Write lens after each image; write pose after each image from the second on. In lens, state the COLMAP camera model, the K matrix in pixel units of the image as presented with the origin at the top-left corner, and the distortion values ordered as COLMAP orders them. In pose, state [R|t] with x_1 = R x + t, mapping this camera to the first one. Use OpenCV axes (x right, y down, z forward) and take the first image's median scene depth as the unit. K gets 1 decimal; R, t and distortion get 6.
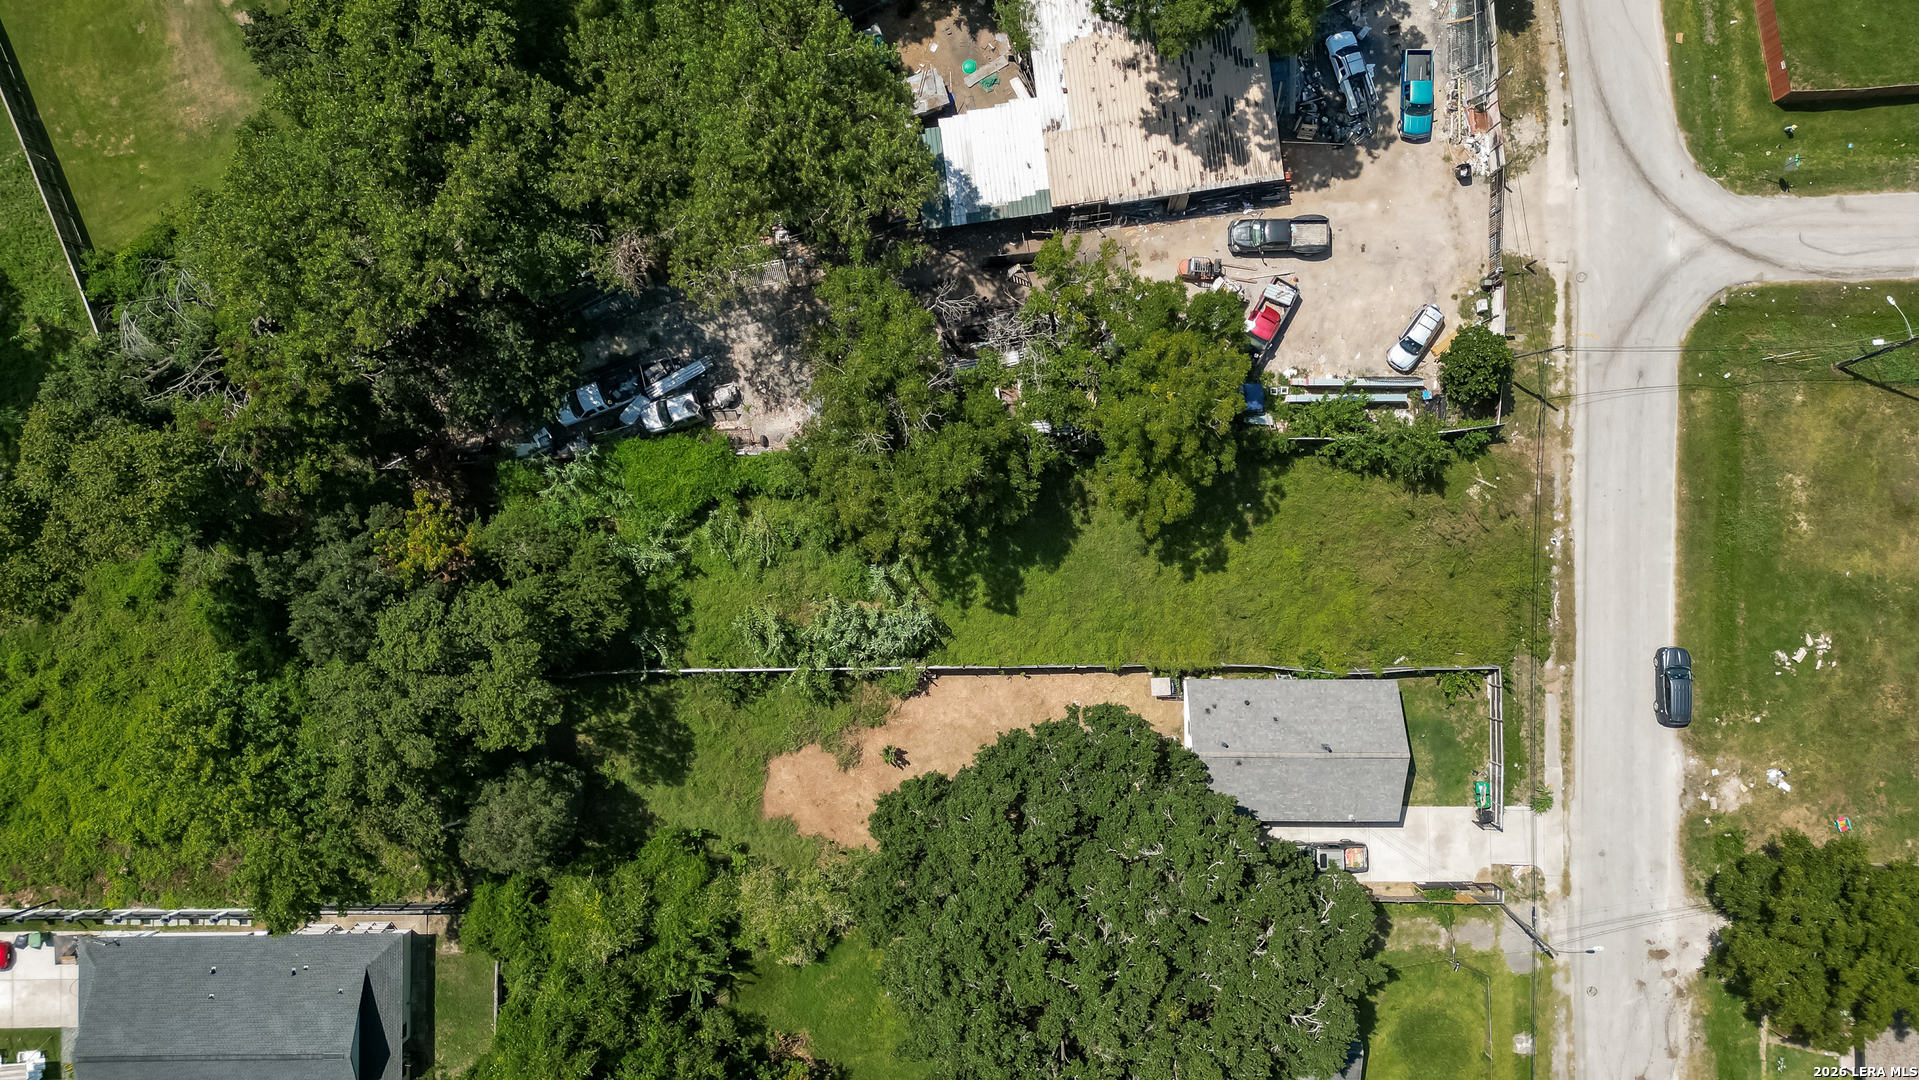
lens RADIAL K [[1348.2, 0, 967.1], [0, 1348.2, 546.7], [0, 0, 1]] dist [0.071361, -0.072807]
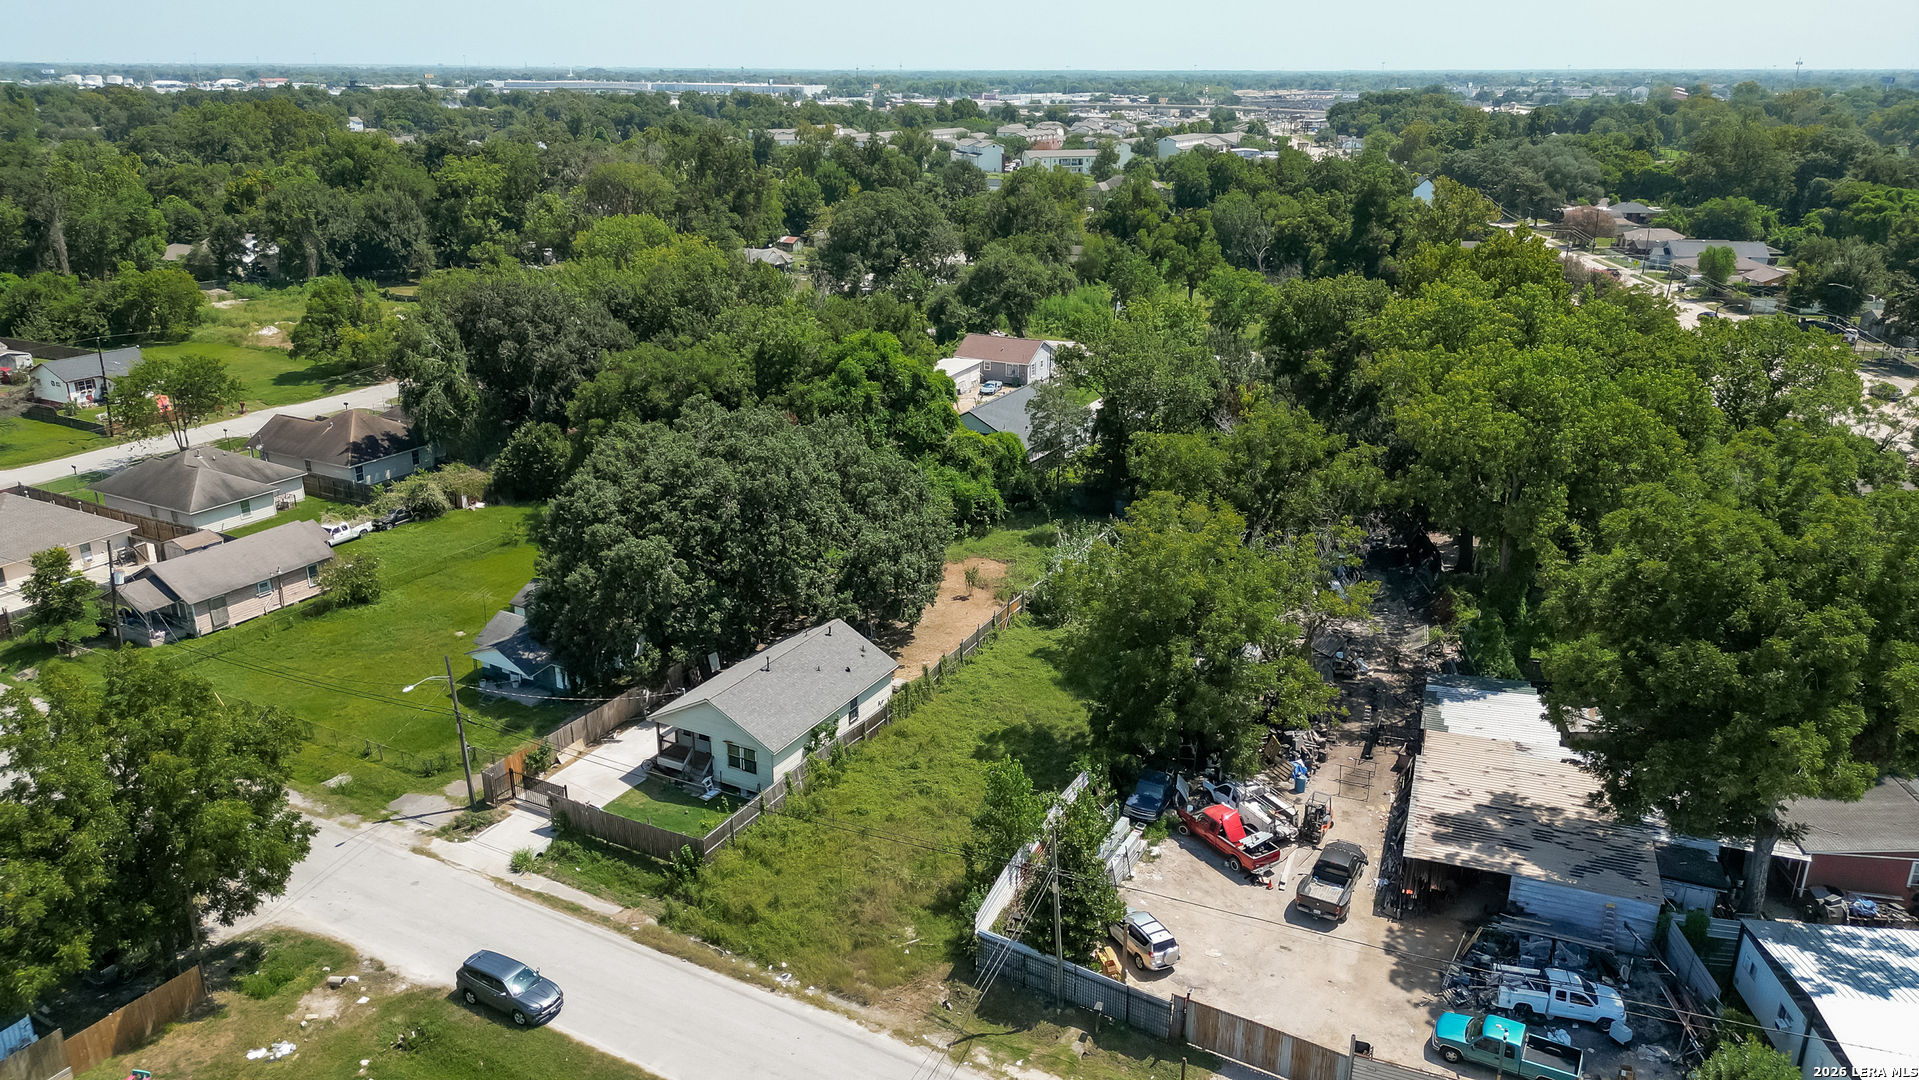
lens RADIAL K [[1348.2, 0, 957.6], [0, 1348.2, 542.7], [0, 0, 1]] dist [0.071361, -0.072807]
pose [[-0.479148, 0.288034, -0.829128, 0.896616], [-0.877724, -0.152820, 0.454143, -0.358686], [0.004102, 0.945348, 0.326038, 0.572333]]
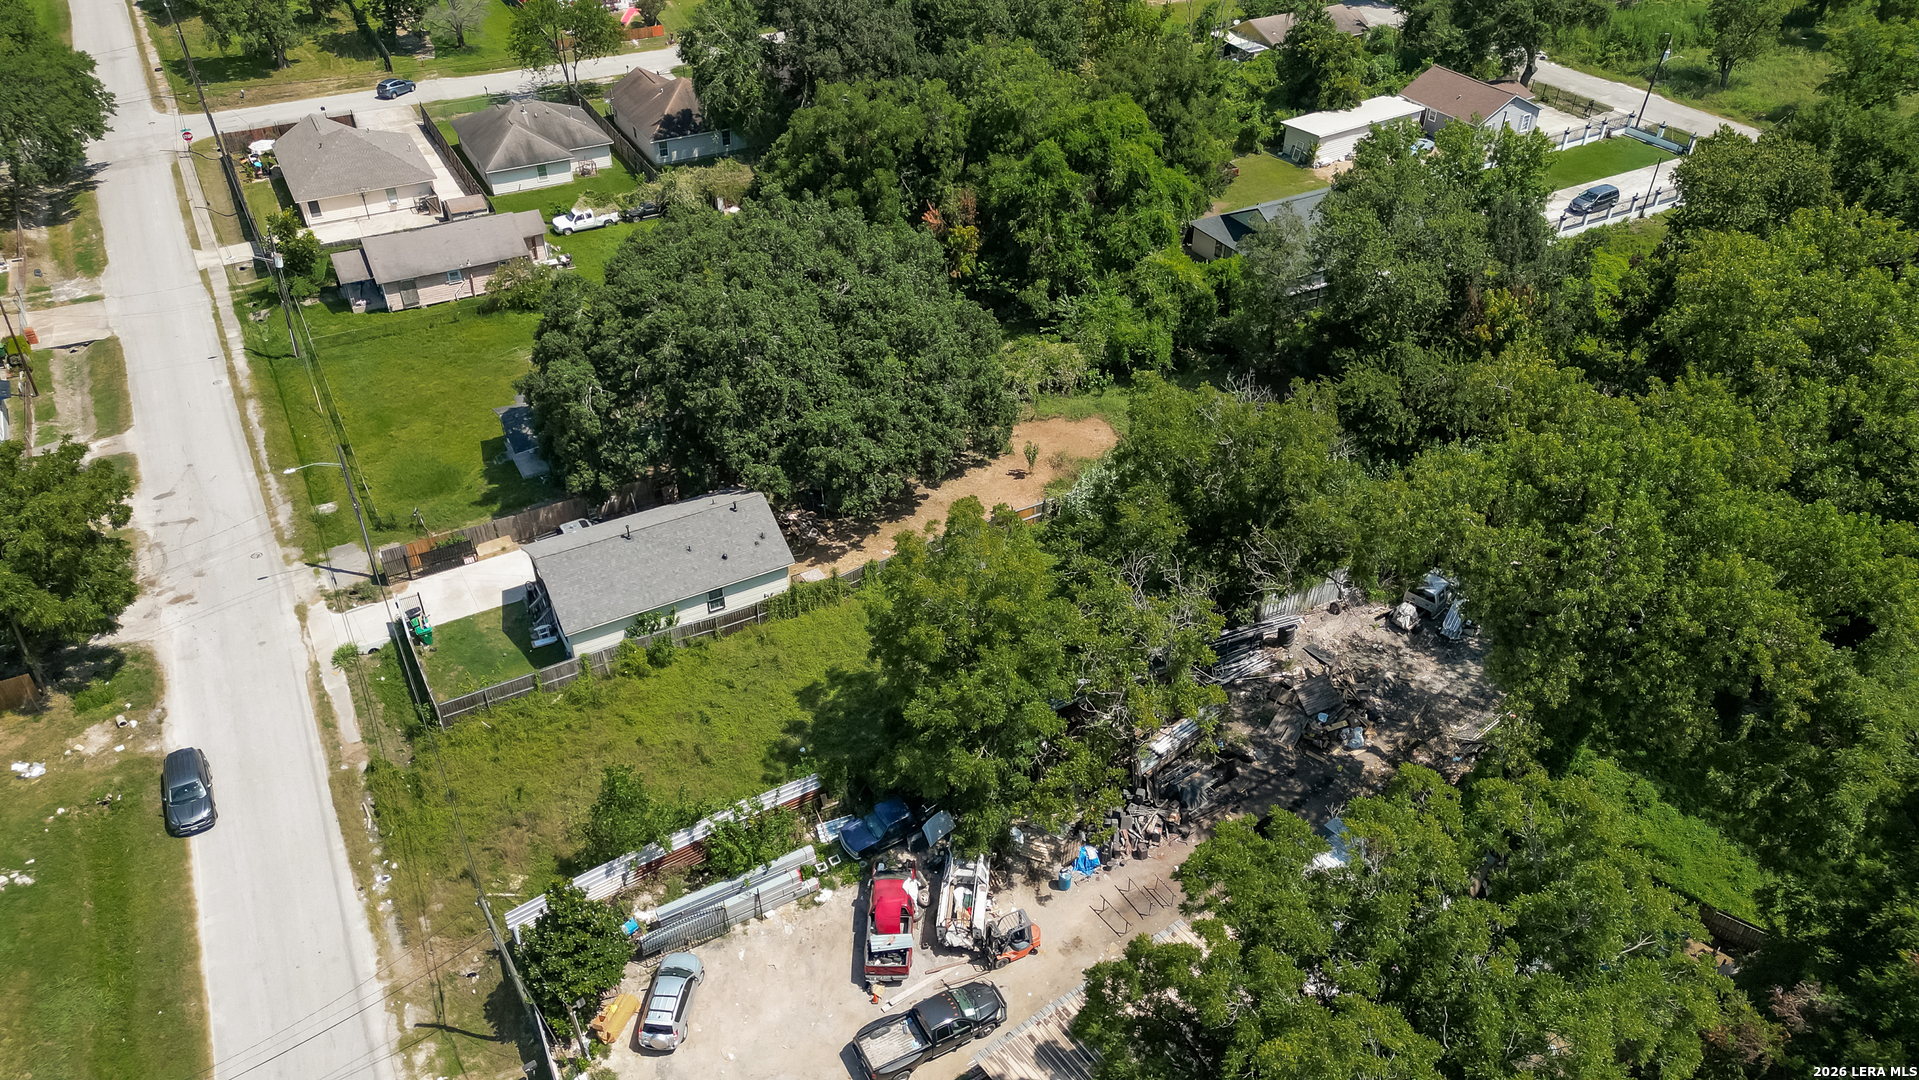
lens RADIAL K [[1348.2, 0, 958.1], [0, 1348.2, 541.1], [0, 0, 1]] dist [0.071361, -0.072807]
pose [[-0.875237, 0.284160, -0.391425, 0.399323], [-0.483688, -0.518396, 0.705203, -0.561099], [-0.002523, 0.806547, 0.591164, 0.437609]]
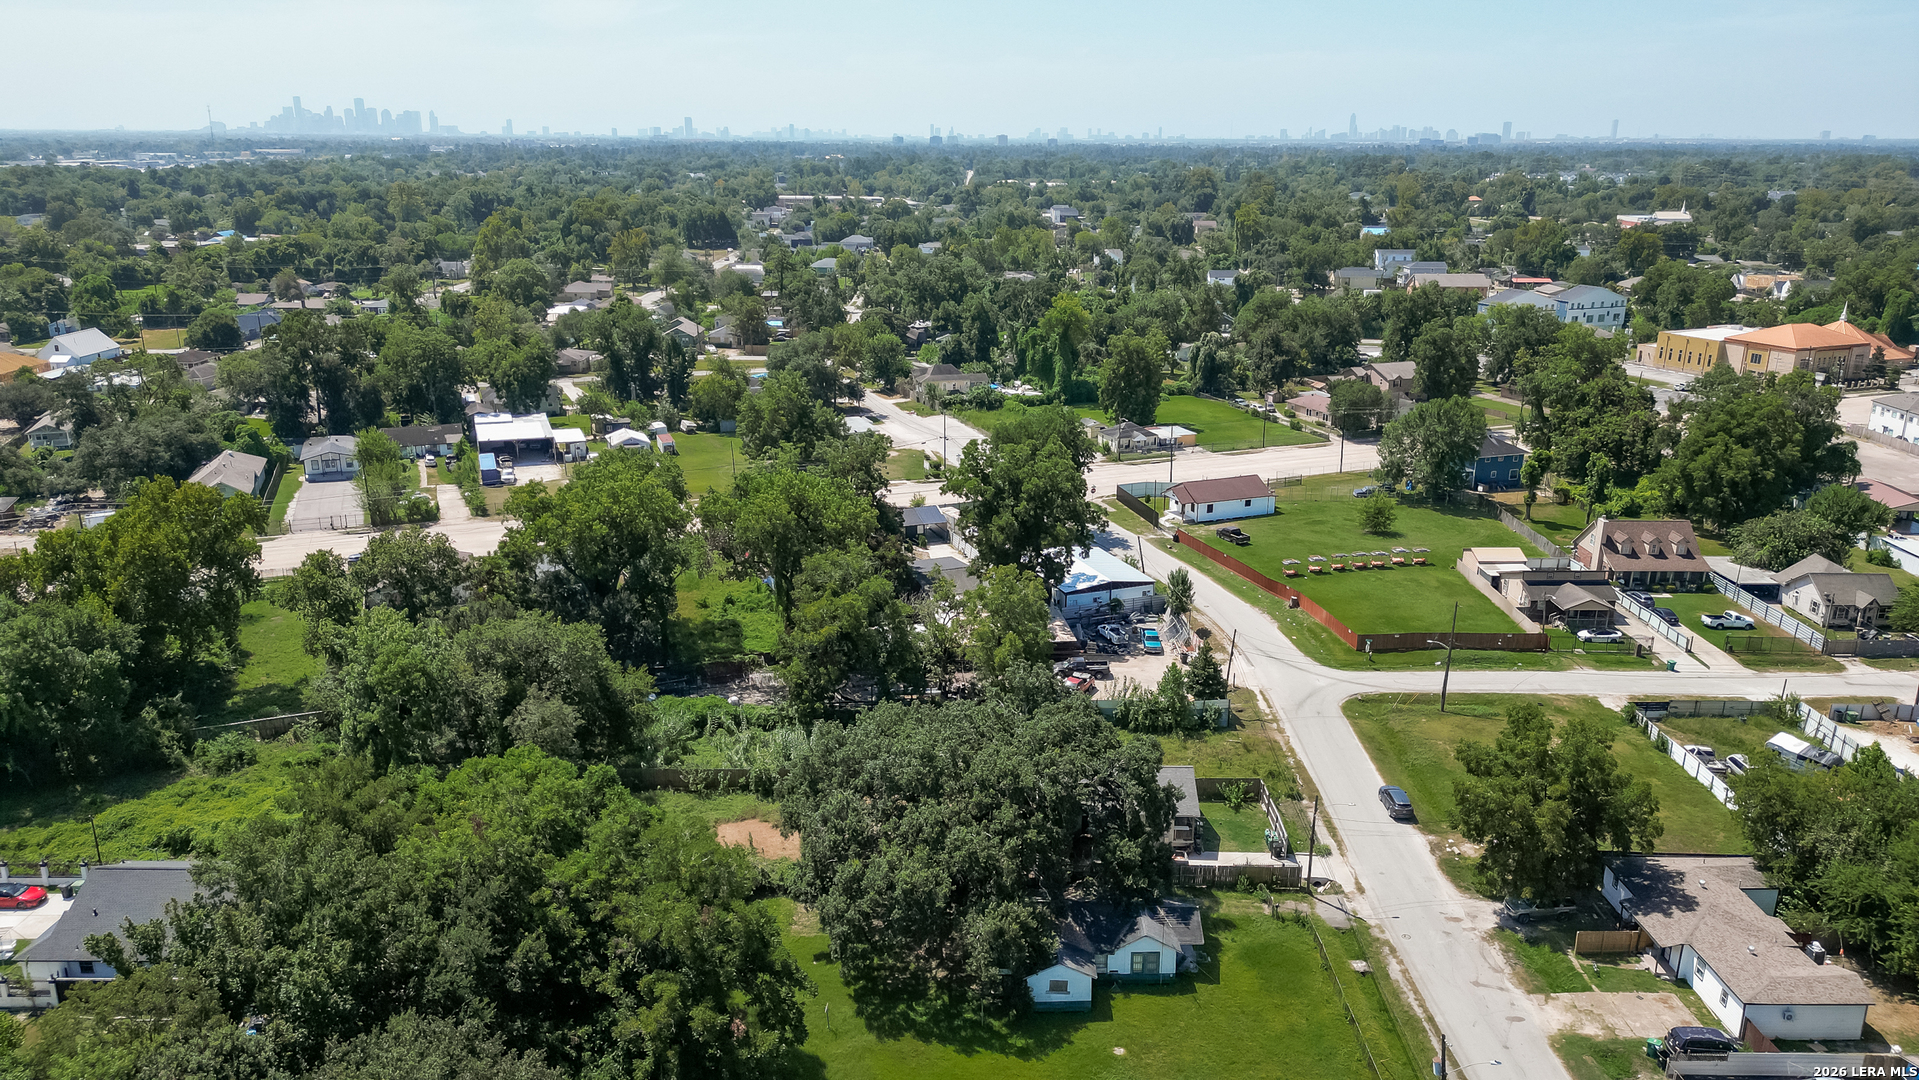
lens RADIAL K [[1348.2, 0, 958.0], [0, 1348.2, 549.8], [0, 0, 1]] dist [0.071361, -0.072807]
pose [[0.999925, 0.009586, -0.007686, 0.090141], [-0.010223, 0.302030, -0.953244, 1.307801], [-0.006817, 0.953250, 0.302105, 0.354240]]
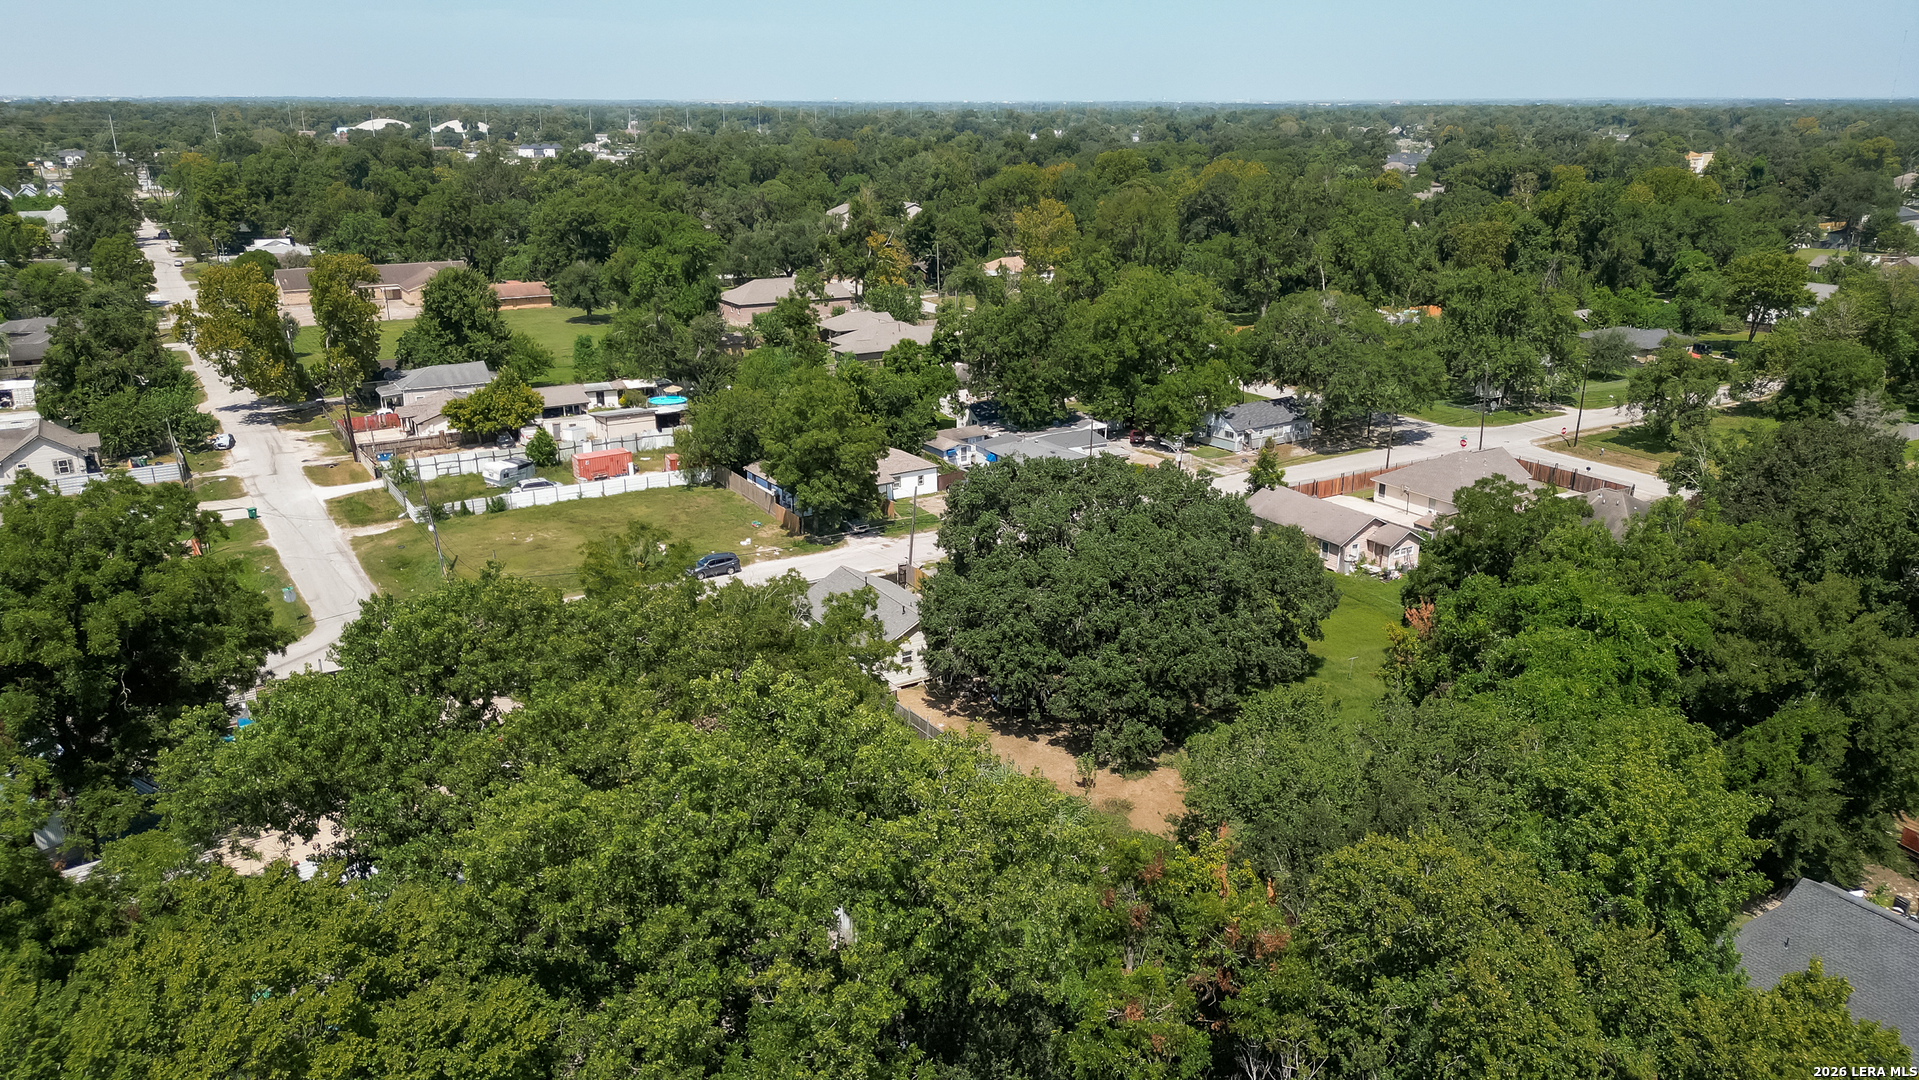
lens RADIAL K [[1348.2, 0, 958.7], [0, 1348.2, 535.7], [0, 0, 1]] dist [0.071361, -0.072807]
pose [[-0.519812, -0.261969, 0.813122, -0.727945], [0.854239, -0.149910, 0.497799, -0.365487], [-0.008513, 0.953362, 0.301709, 0.544964]]
